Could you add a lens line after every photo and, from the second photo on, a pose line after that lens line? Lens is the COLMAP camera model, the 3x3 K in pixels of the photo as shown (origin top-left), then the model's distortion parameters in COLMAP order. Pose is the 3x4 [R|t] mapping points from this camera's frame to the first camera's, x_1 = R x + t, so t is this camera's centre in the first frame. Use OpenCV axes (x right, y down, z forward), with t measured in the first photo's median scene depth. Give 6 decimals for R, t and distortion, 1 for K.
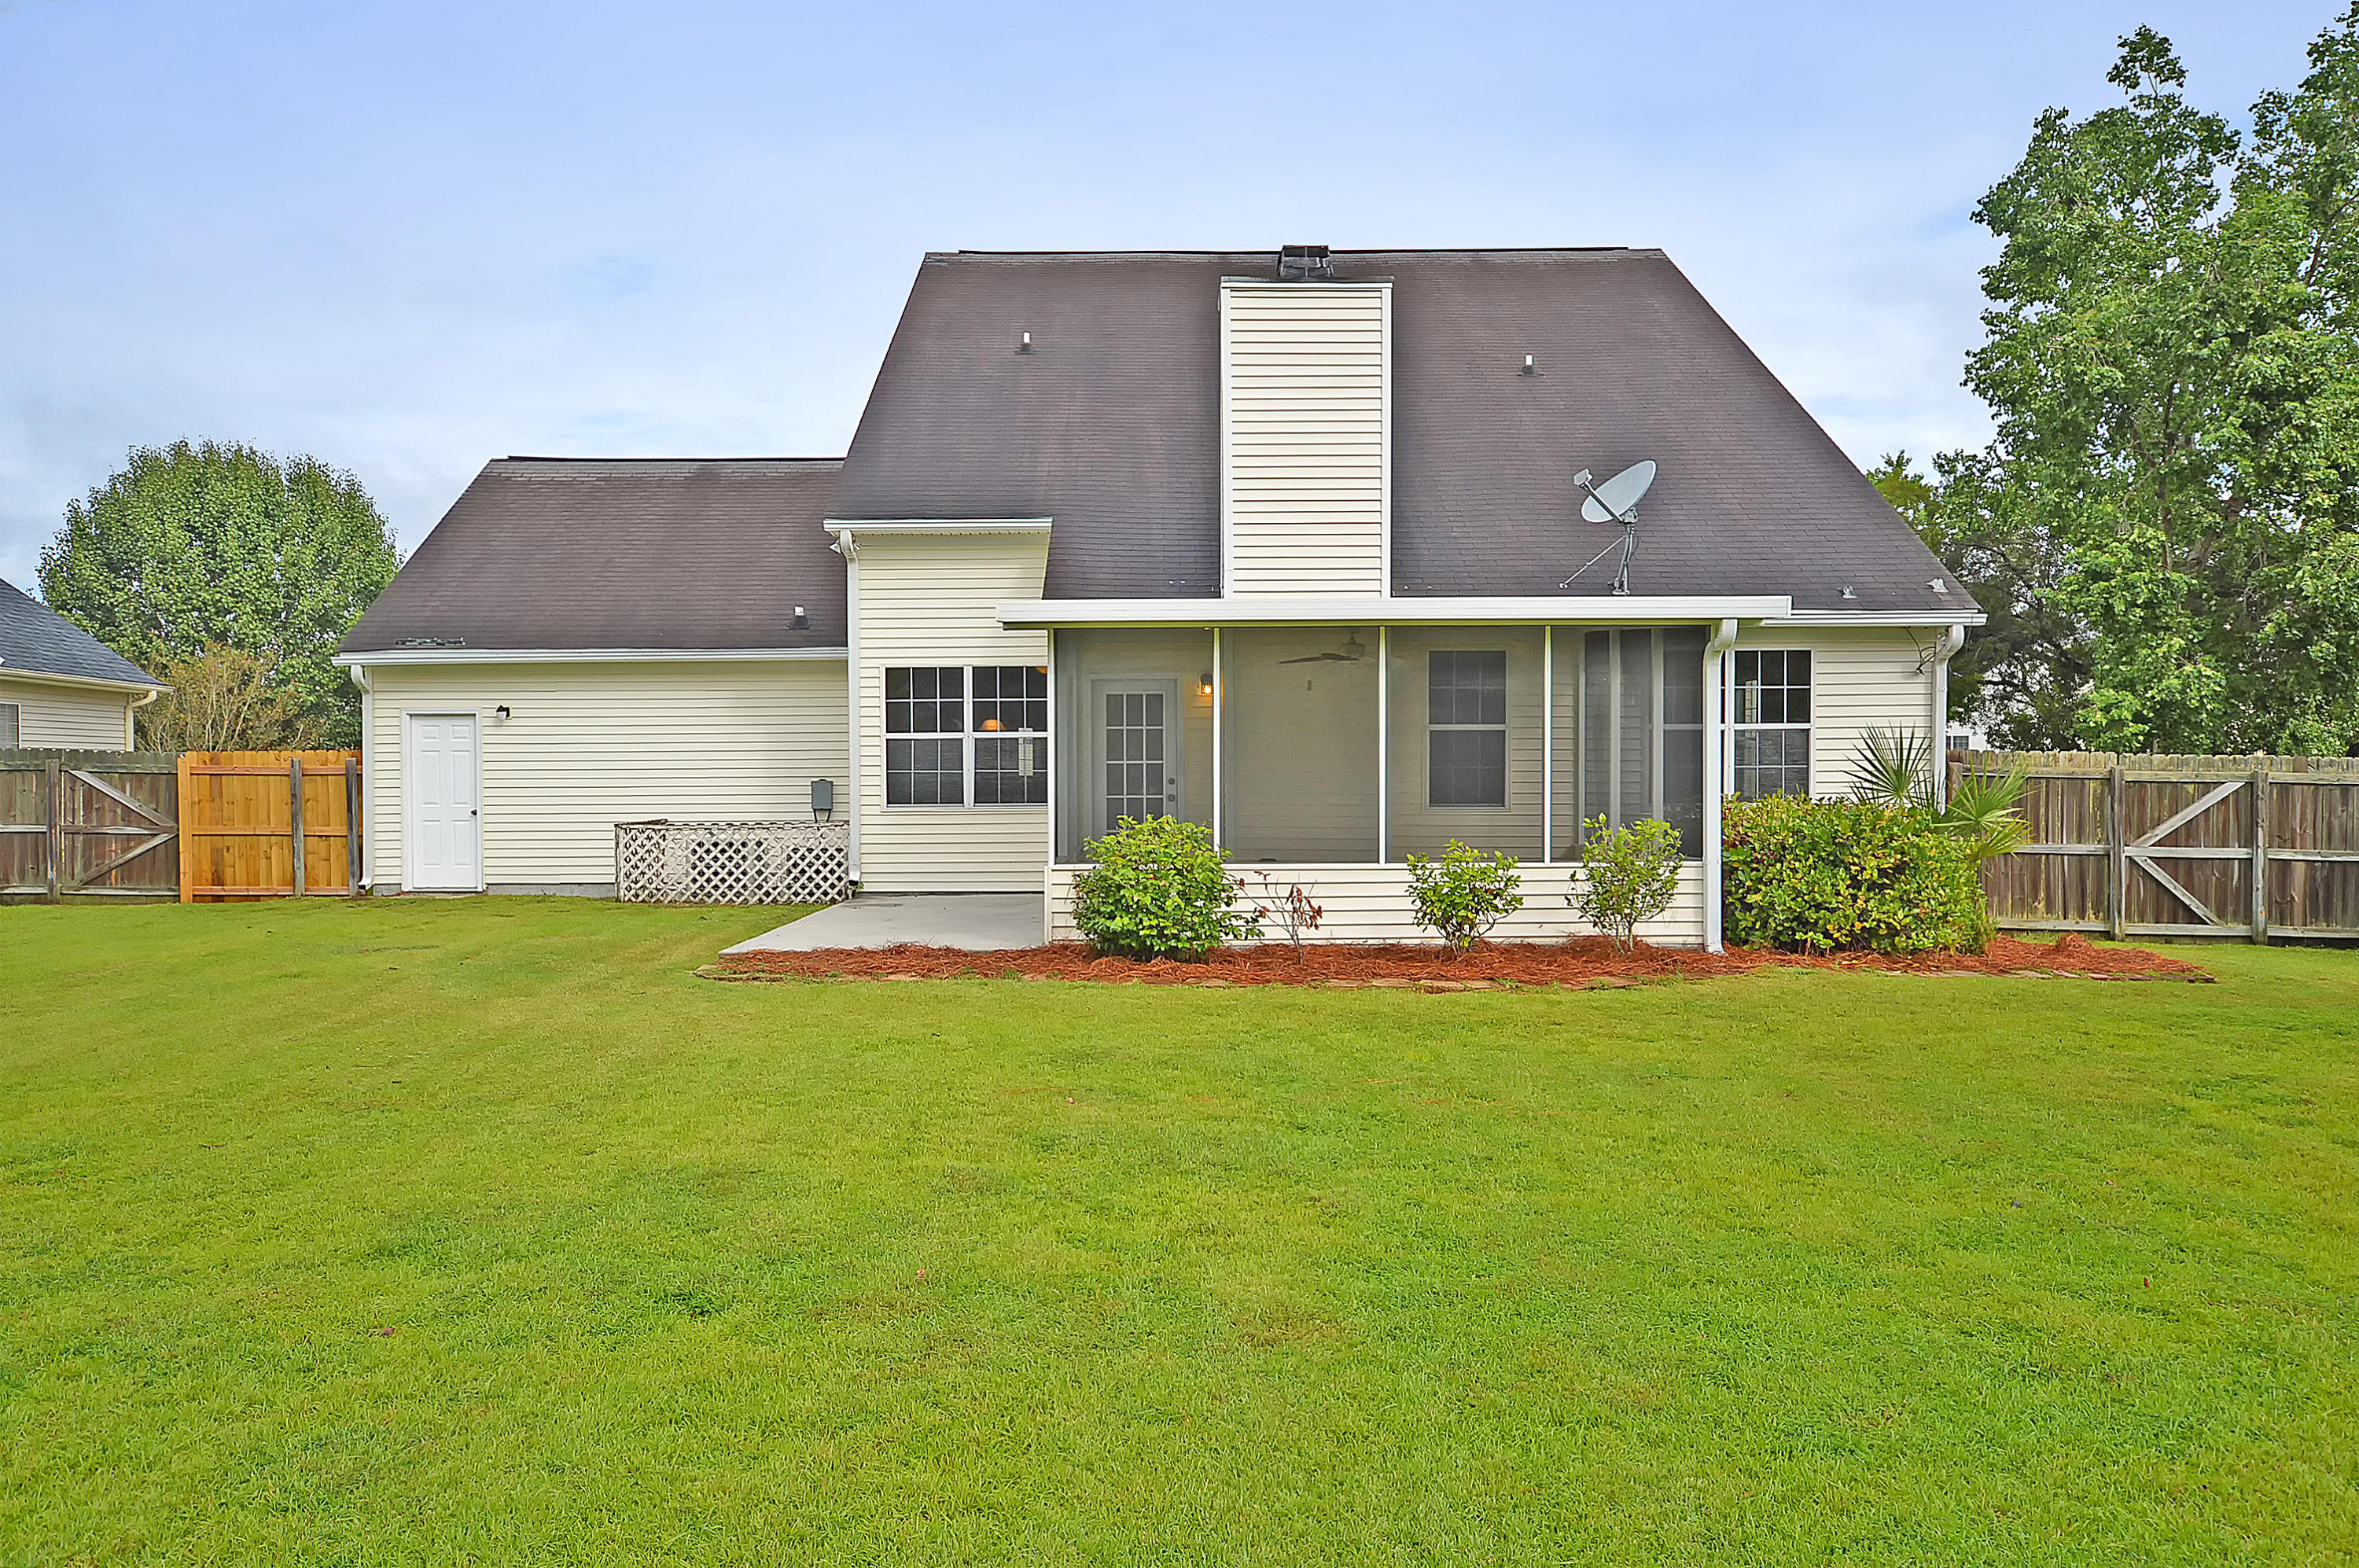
lens RADIAL K [[1636.3, 0, 1179.5], [0, 1636.3, 784.0], [0, 0, 1]] dist [0.002228, 0.002846]
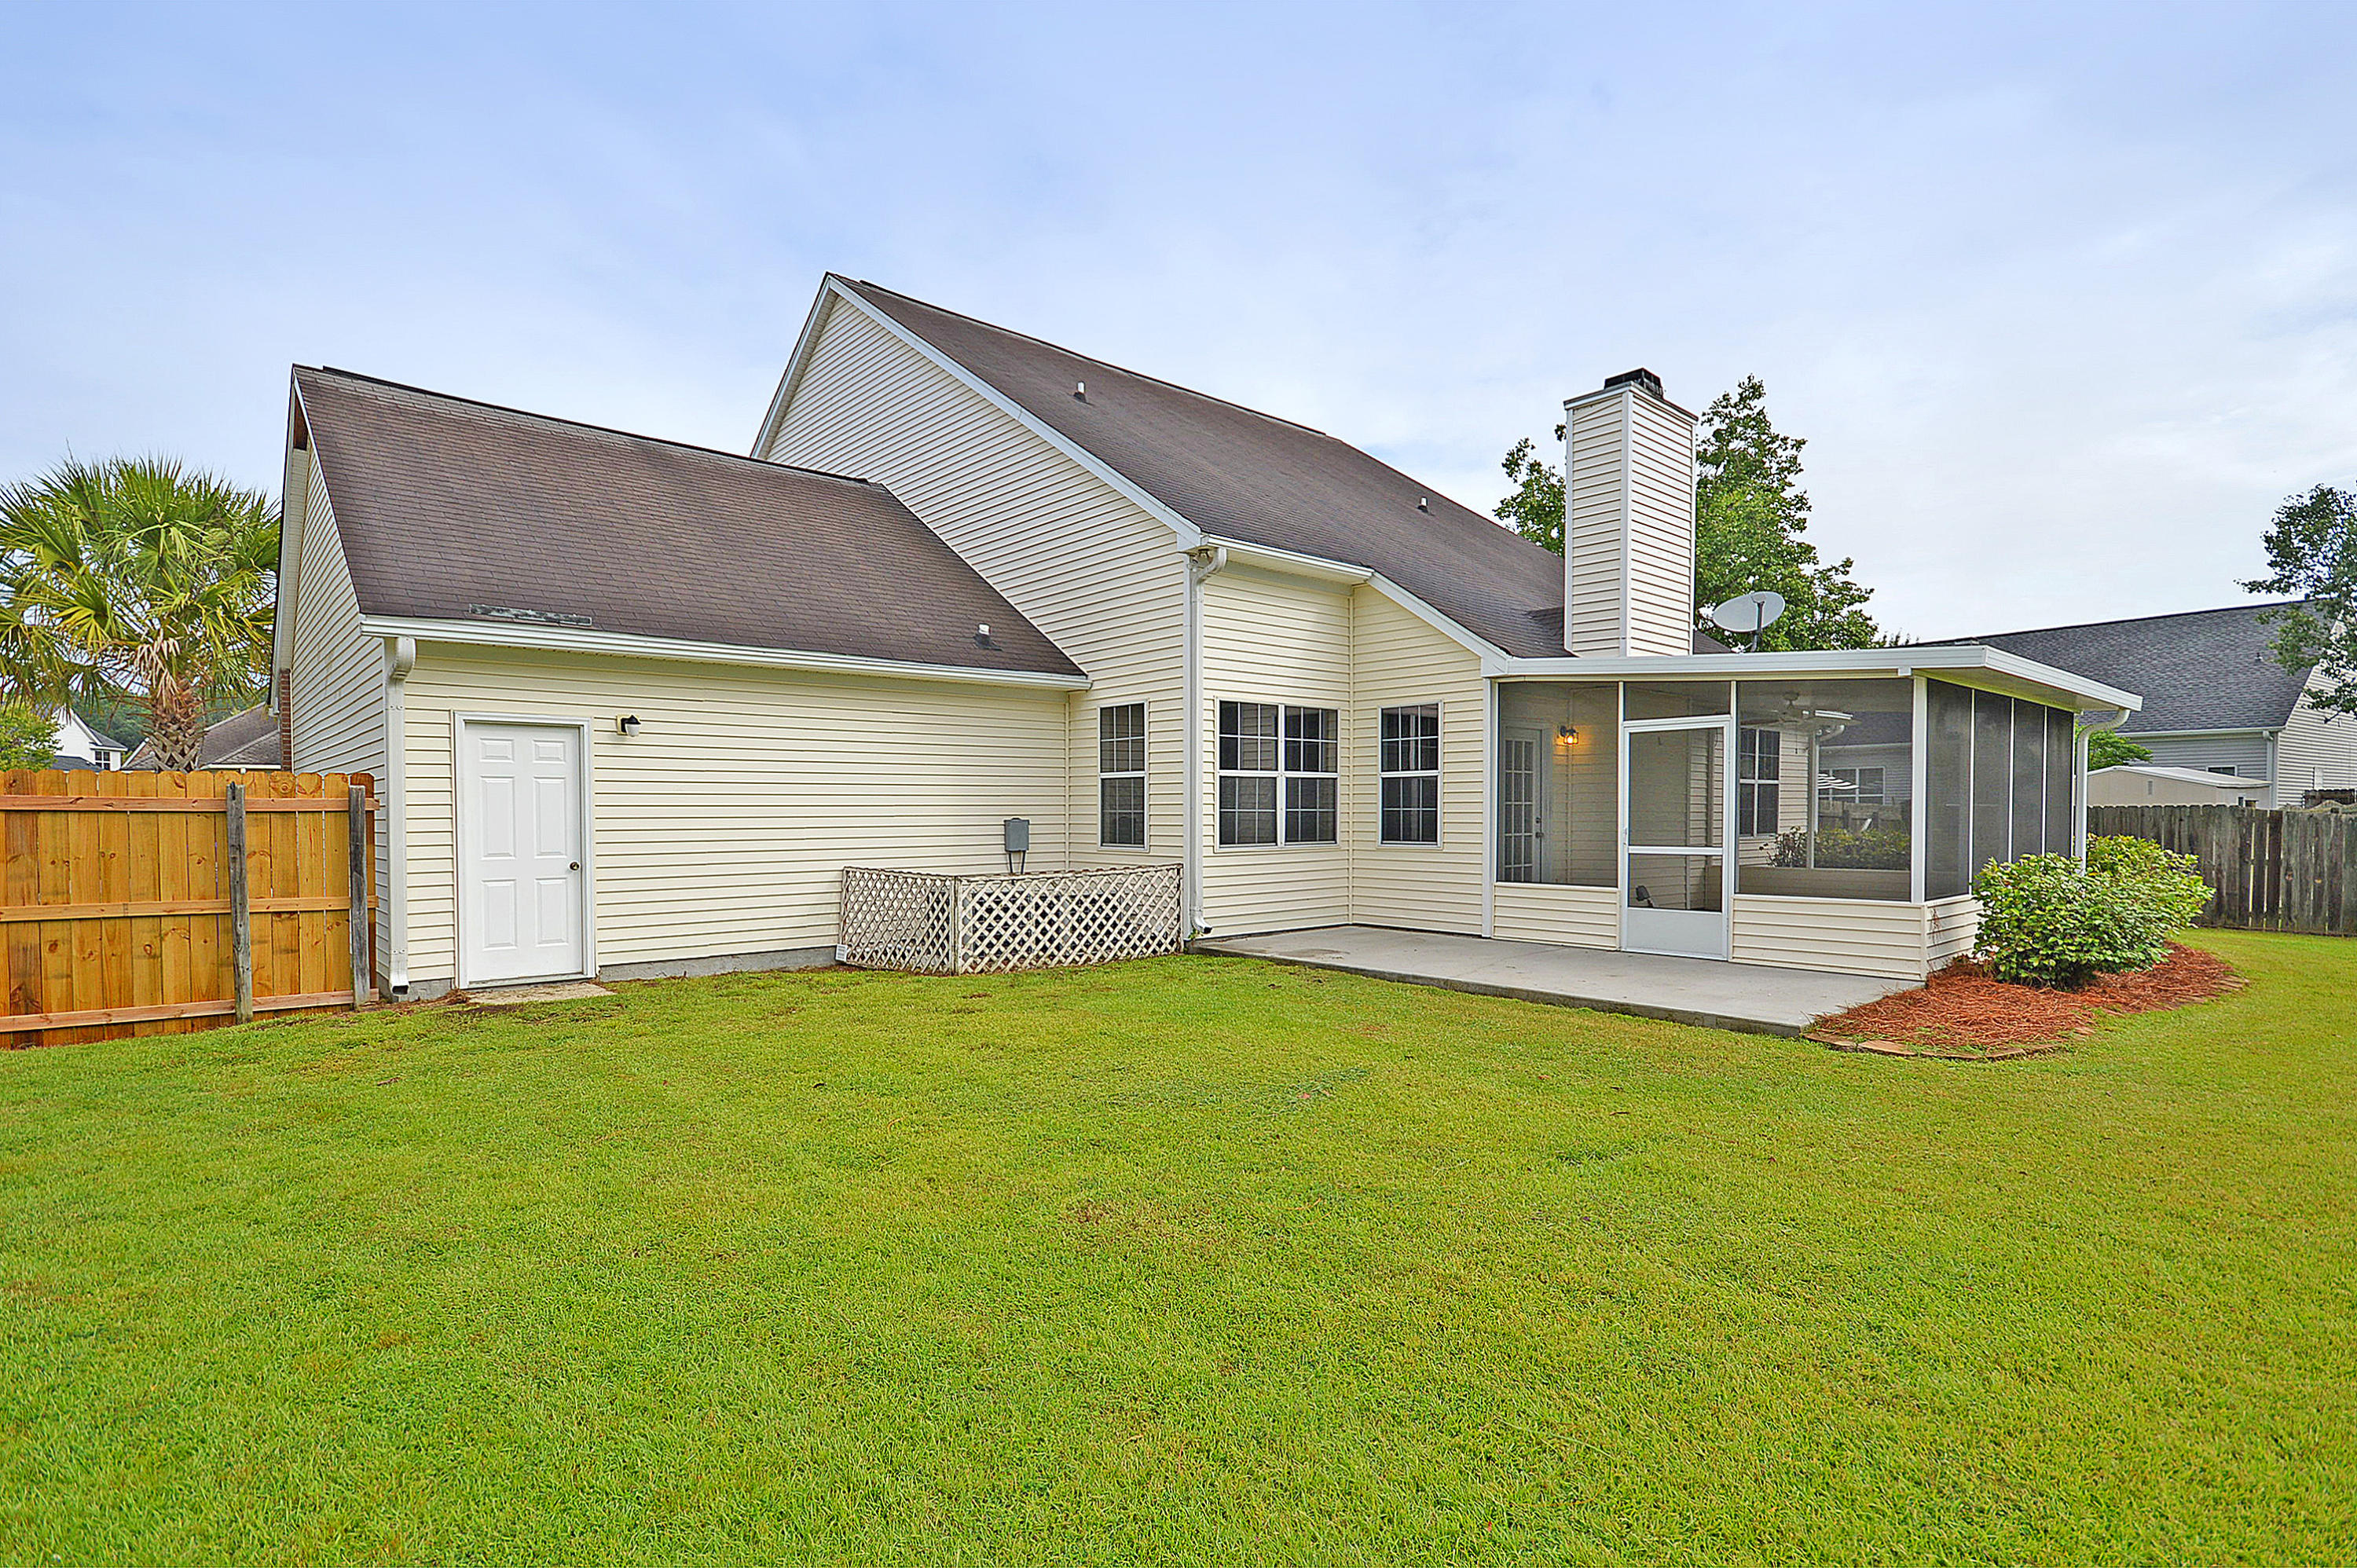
lens RADIAL K [[1125.4, 0, 1173.9], [0, 1125.4, 810.0], [0, 0, 1]] dist [-0.001469, -0.000333]
pose [[0.745788, 0.001776, 0.666181, -0.651753], [0.000243, 0.999996, -0.002938, -0.006138], [-0.666183, 0.002353, 0.745784, 0.548028]]
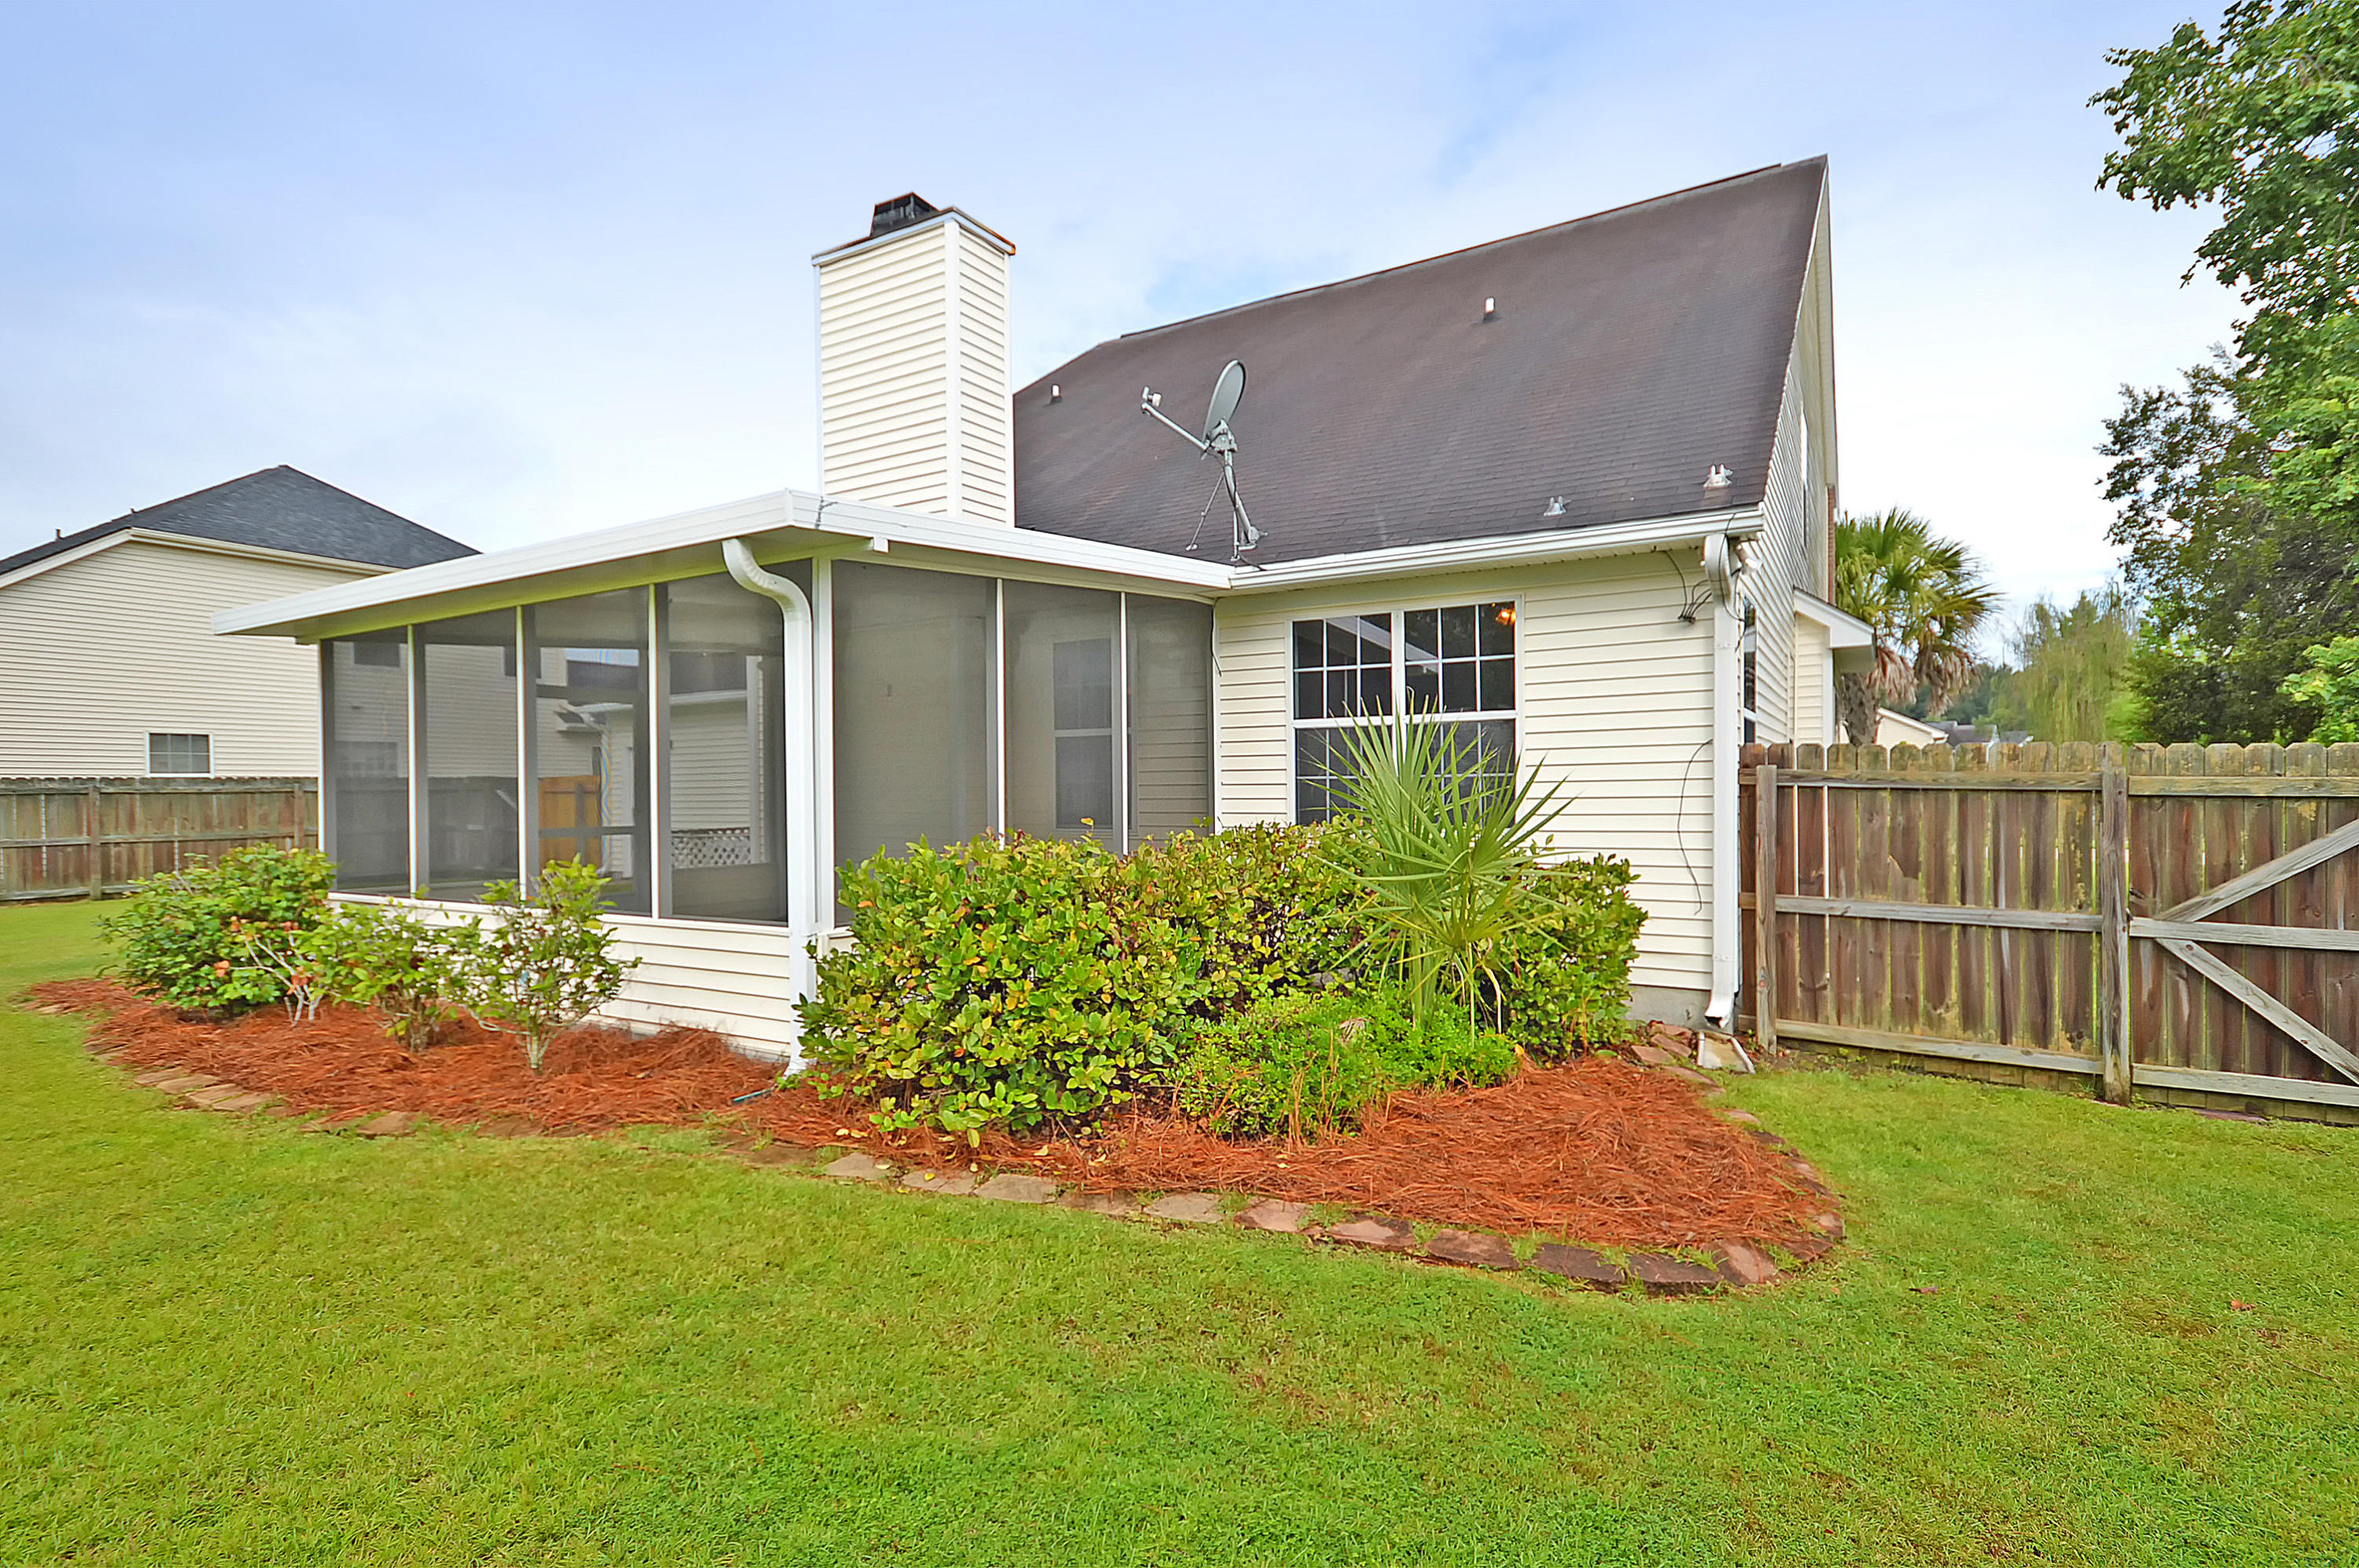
lens RADIAL K [[1159.6, 0, 1179.5], [0, 1159.6, 784.0], [0, 0, 1]] dist [0.001579, 0.000416]
pose [[0.849864, -0.007403, -0.526949, 0.477385], [0.005230, 0.999971, -0.005615, -0.004616], [0.526975, 0.002016, 0.849878, 0.482557]]
